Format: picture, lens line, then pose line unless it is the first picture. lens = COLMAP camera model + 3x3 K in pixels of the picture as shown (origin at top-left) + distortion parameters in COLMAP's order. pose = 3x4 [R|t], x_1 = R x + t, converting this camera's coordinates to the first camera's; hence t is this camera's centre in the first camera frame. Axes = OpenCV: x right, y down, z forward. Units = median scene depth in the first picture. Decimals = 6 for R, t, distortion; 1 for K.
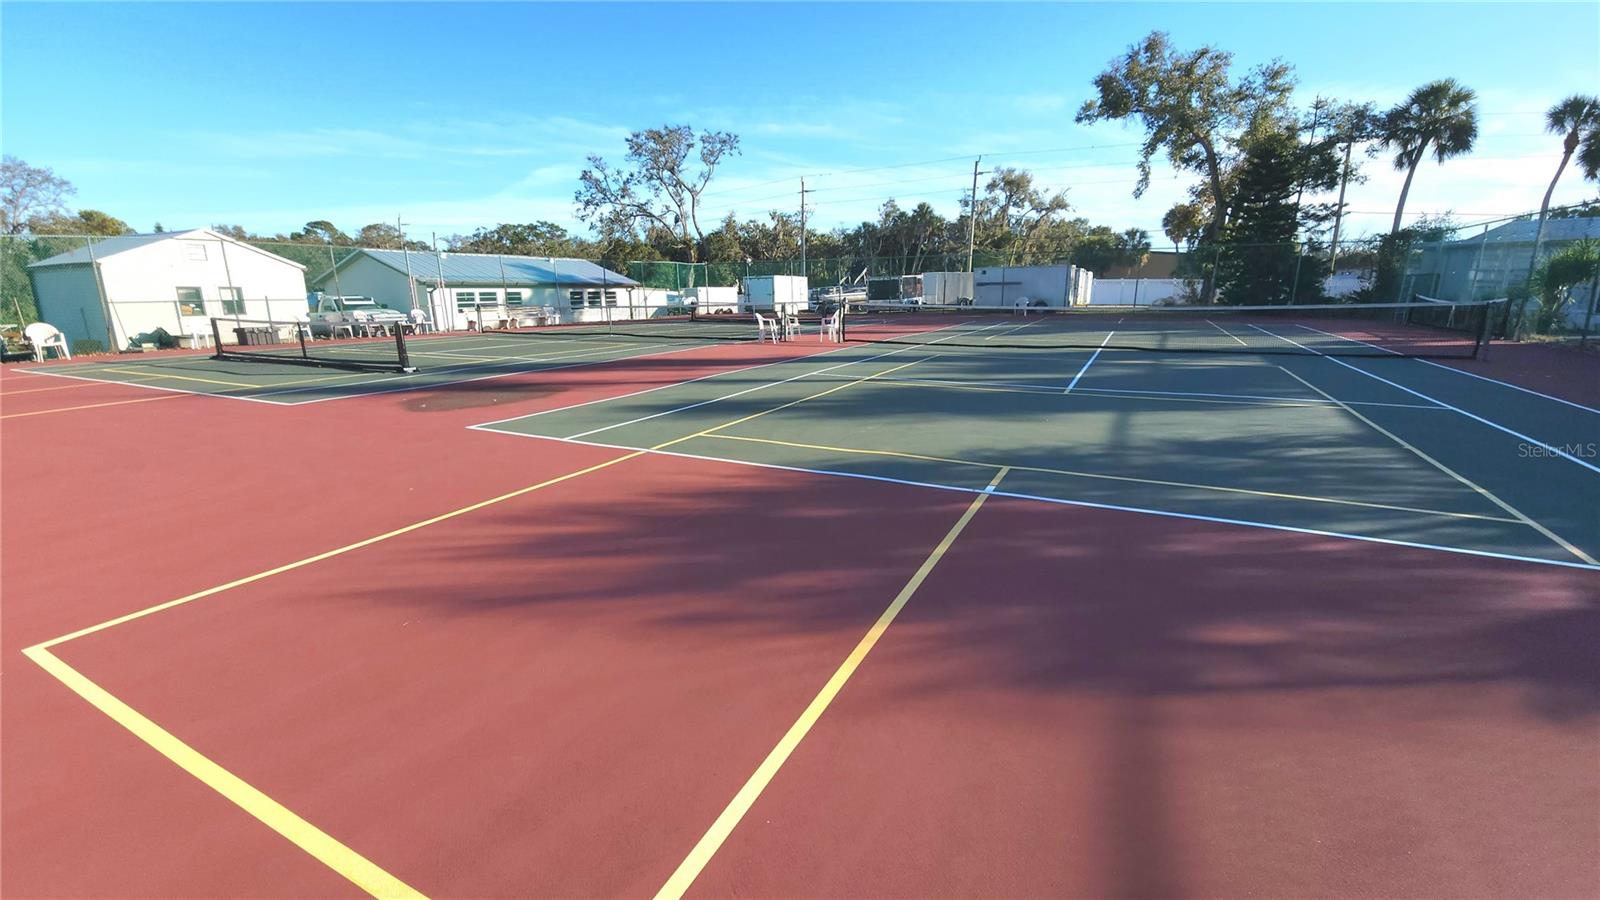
lens RADIAL K [[654.7, 0, 800.0], [0, 654.7, 450.0], [0, 0, 1]] dist [0.001341, 0.000173]
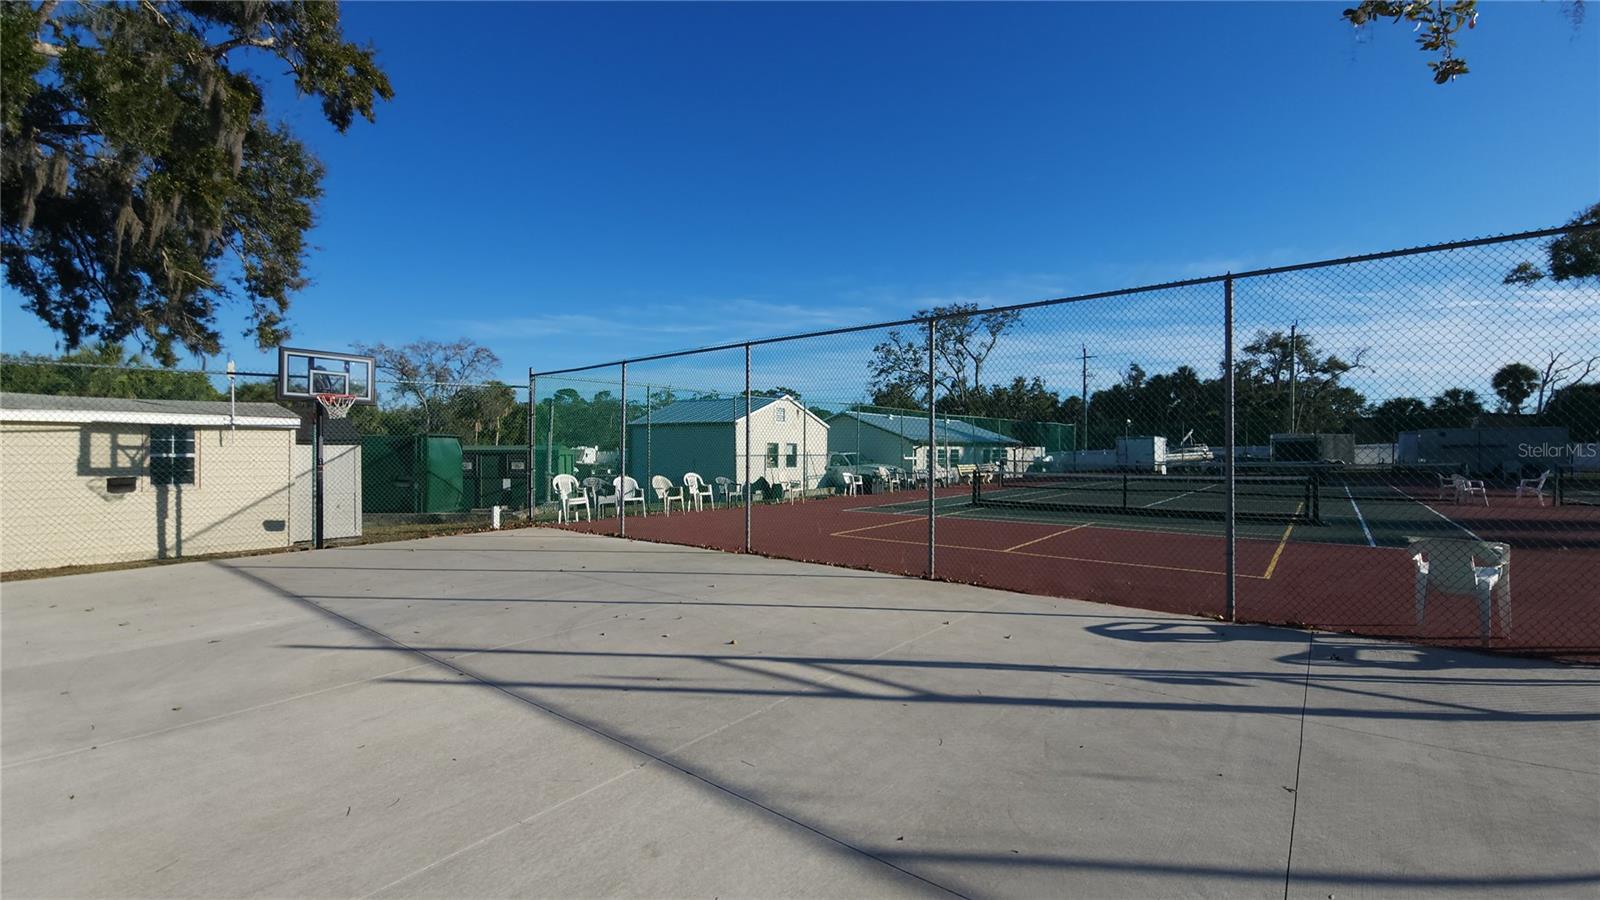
lens RADIAL K [[658.4, 0, 811.7], [0, 658.4, 449.9], [0, 0, 1]] dist [0.029949, -0.015622]
pose [[0.983289, 0.009555, -0.181800, -0.379733], [-0.052325, 0.971318, -0.231954, 0.016475], [0.174369, 0.237590, 0.955587, -0.055069]]
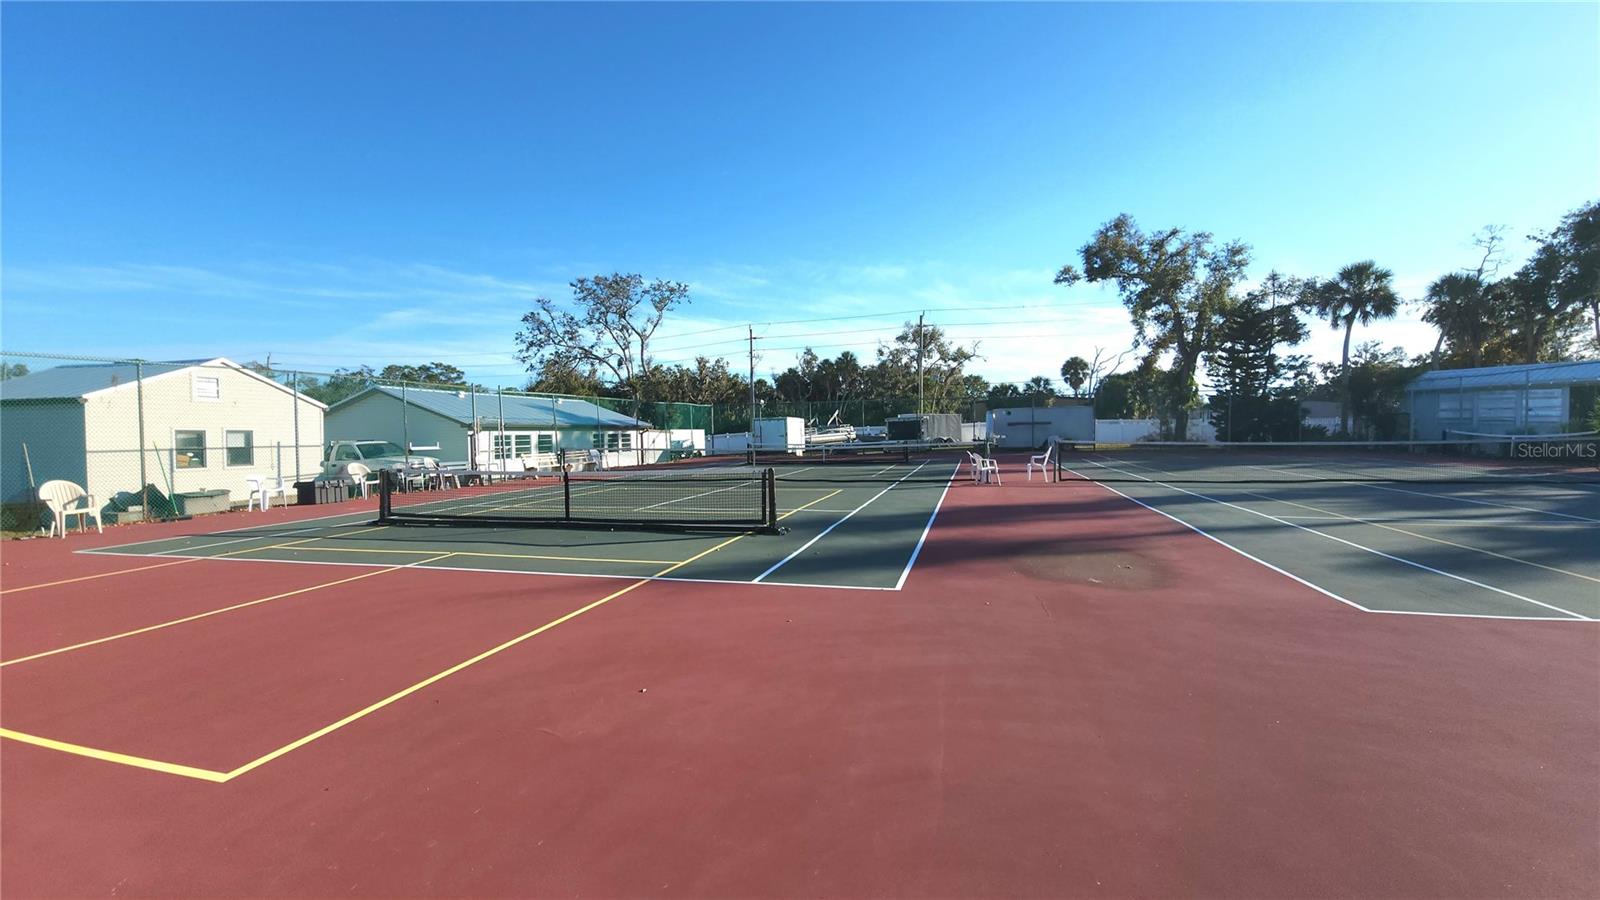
lens RADIAL K [[654.7, 0, 800.0], [0, 654.7, 450.0], [0, 0, 1]] dist [0.001341, 0.000173]
pose [[0.977389, -0.013387, 0.211026, -0.232408], [0.057729, 0.976974, -0.205398, -0.016961], [-0.203417, 0.212936, 0.955657, 0.075956]]
